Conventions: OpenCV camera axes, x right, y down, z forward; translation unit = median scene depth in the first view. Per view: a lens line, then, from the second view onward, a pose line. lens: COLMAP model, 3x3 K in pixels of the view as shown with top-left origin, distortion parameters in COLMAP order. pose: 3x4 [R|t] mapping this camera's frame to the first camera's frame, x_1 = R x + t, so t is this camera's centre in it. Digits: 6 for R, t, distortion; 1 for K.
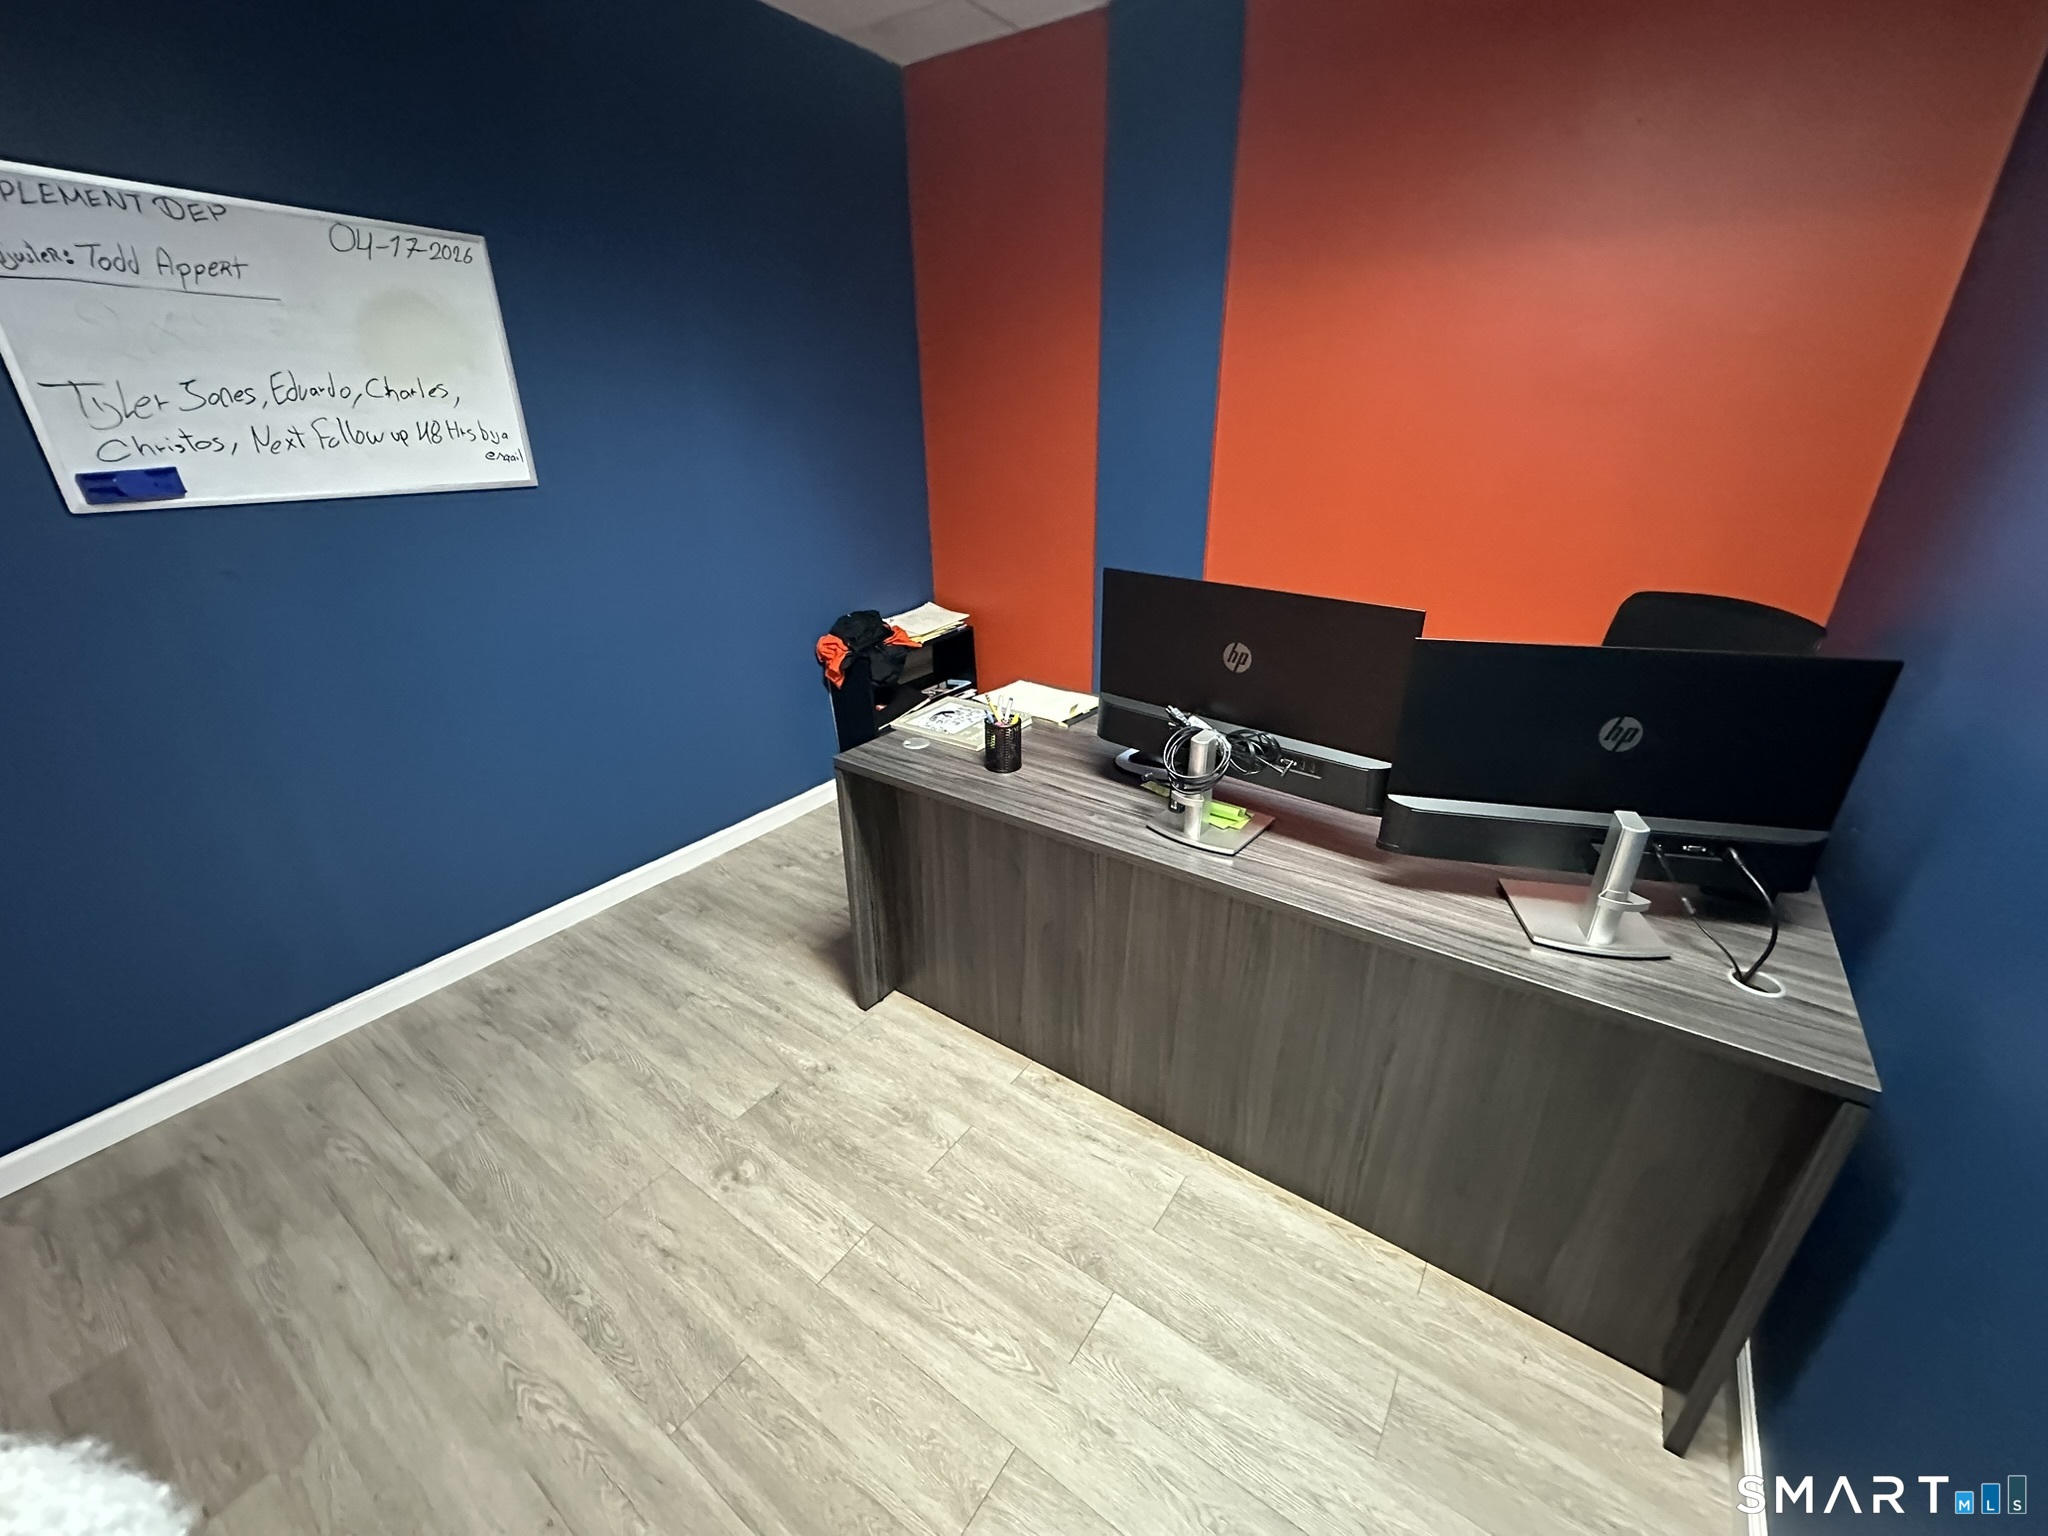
lens RADIAL K [[823.5, 0, 1022.7], [0, 823.5, 765.7], [0, 0, 1]] dist [-0.000768, 0.000499]
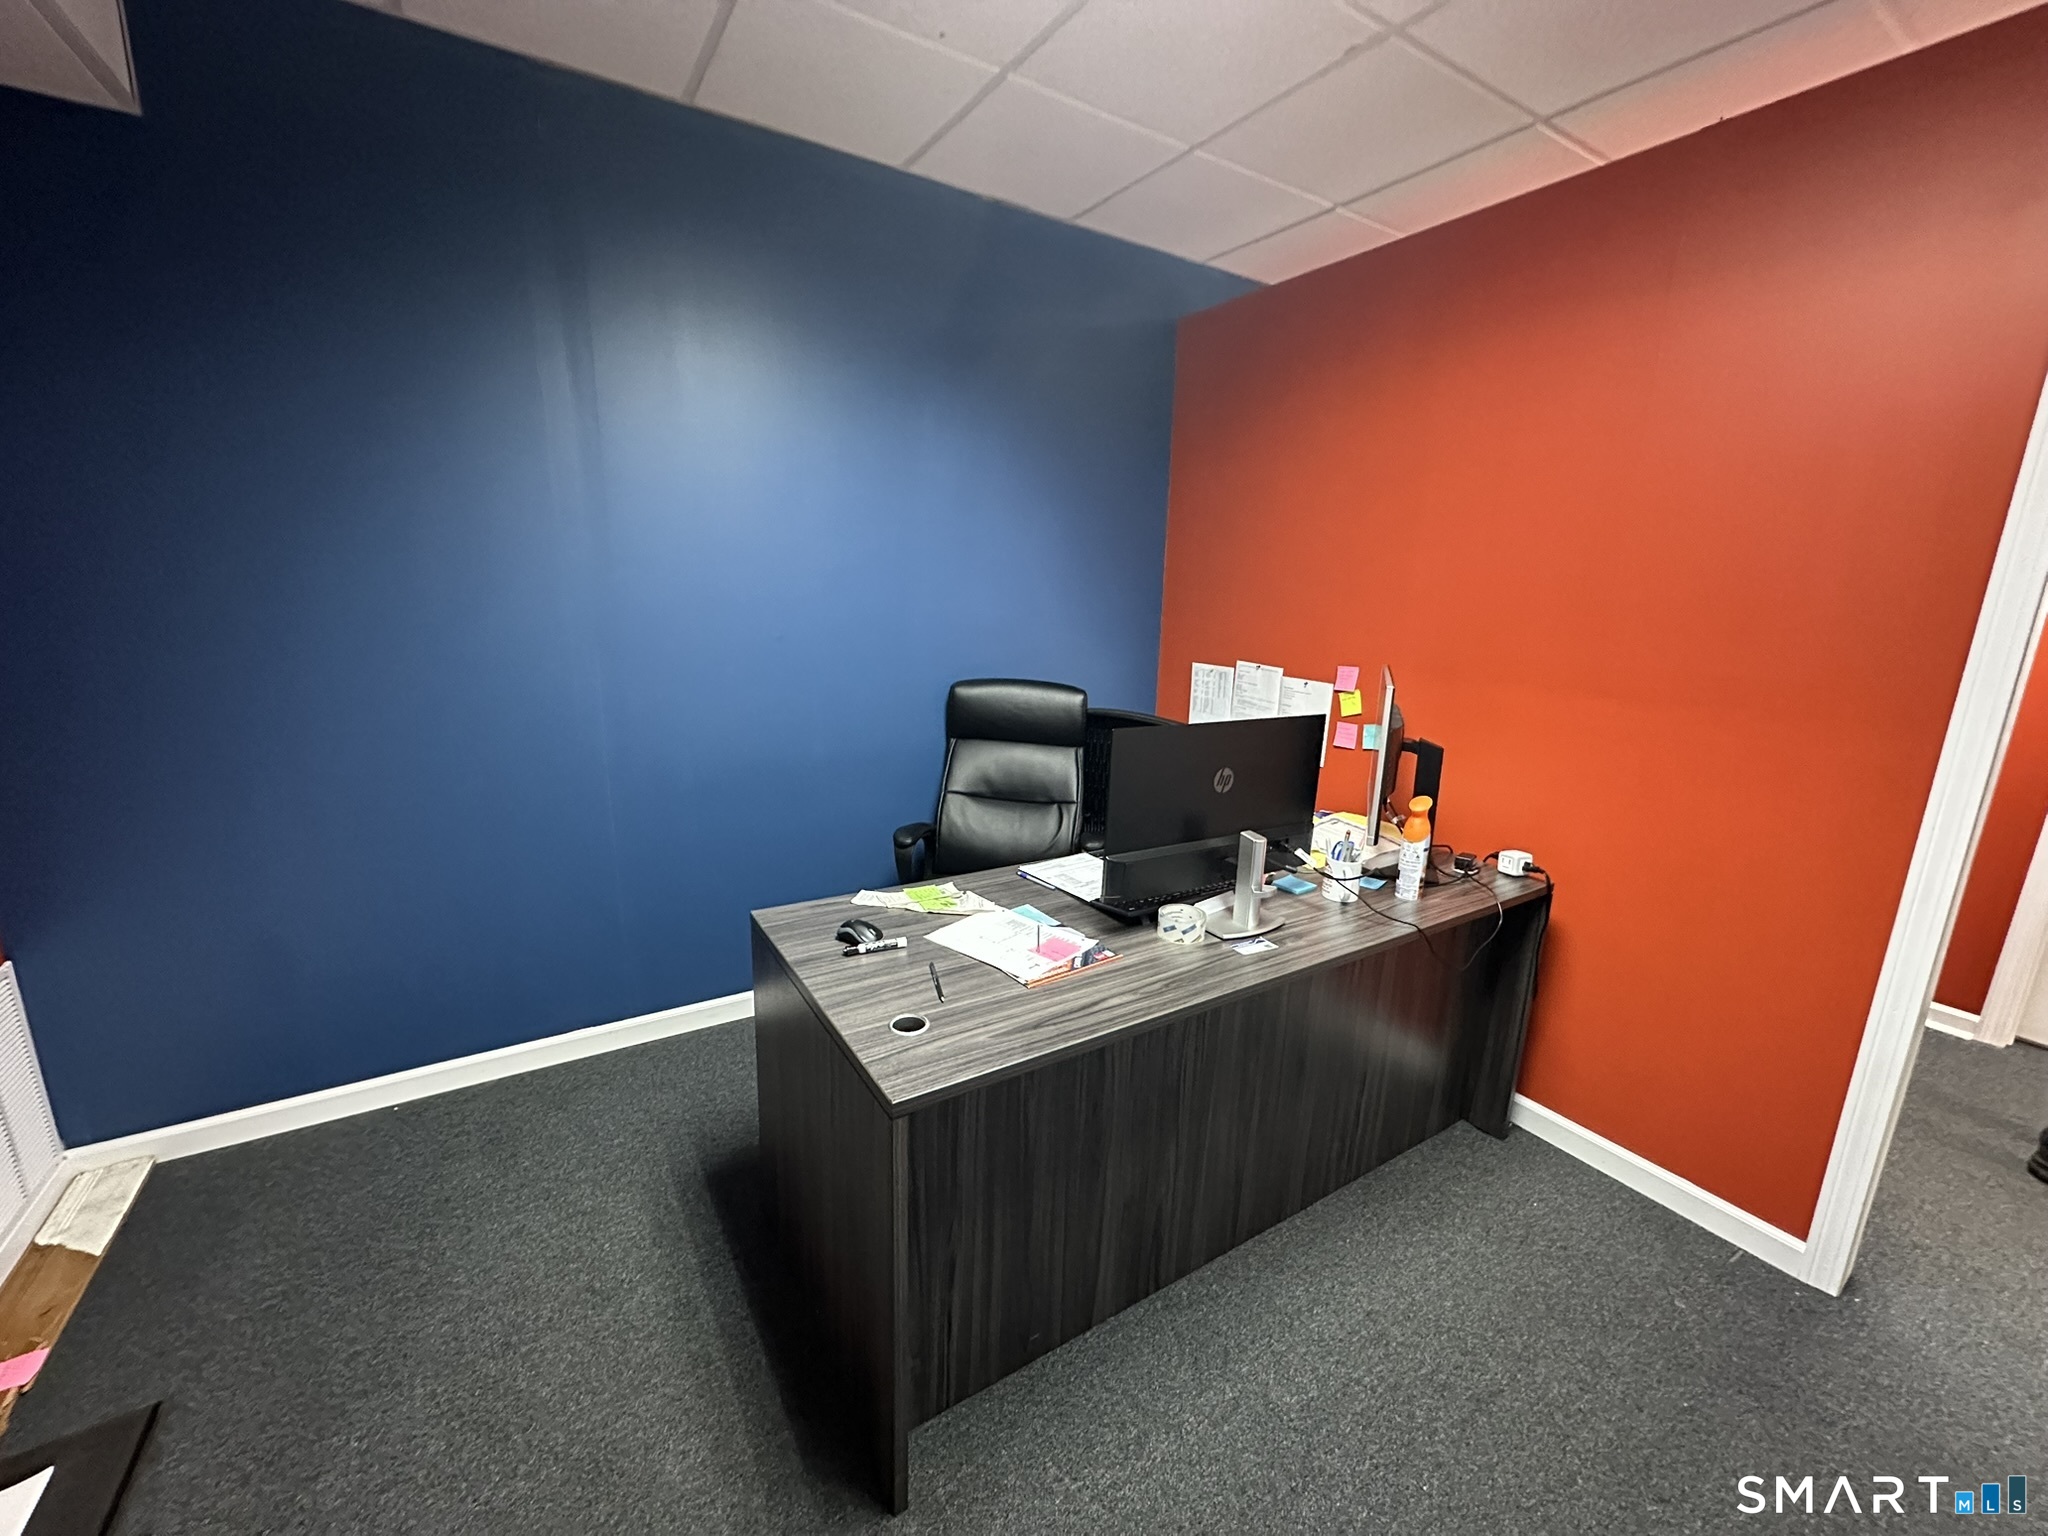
lens RADIAL K [[823.5, 0, 1022.7], [0, 823.5, 765.7], [0, 0, 1]] dist [-0.000768, 0.000499]
pose [[0.384670, -0.144014, 0.911750, -0.883183], [0.372533, 0.927958, -0.010598, -0.240372], [-0.844540, 0.343734, 0.410608, 0.752649]]
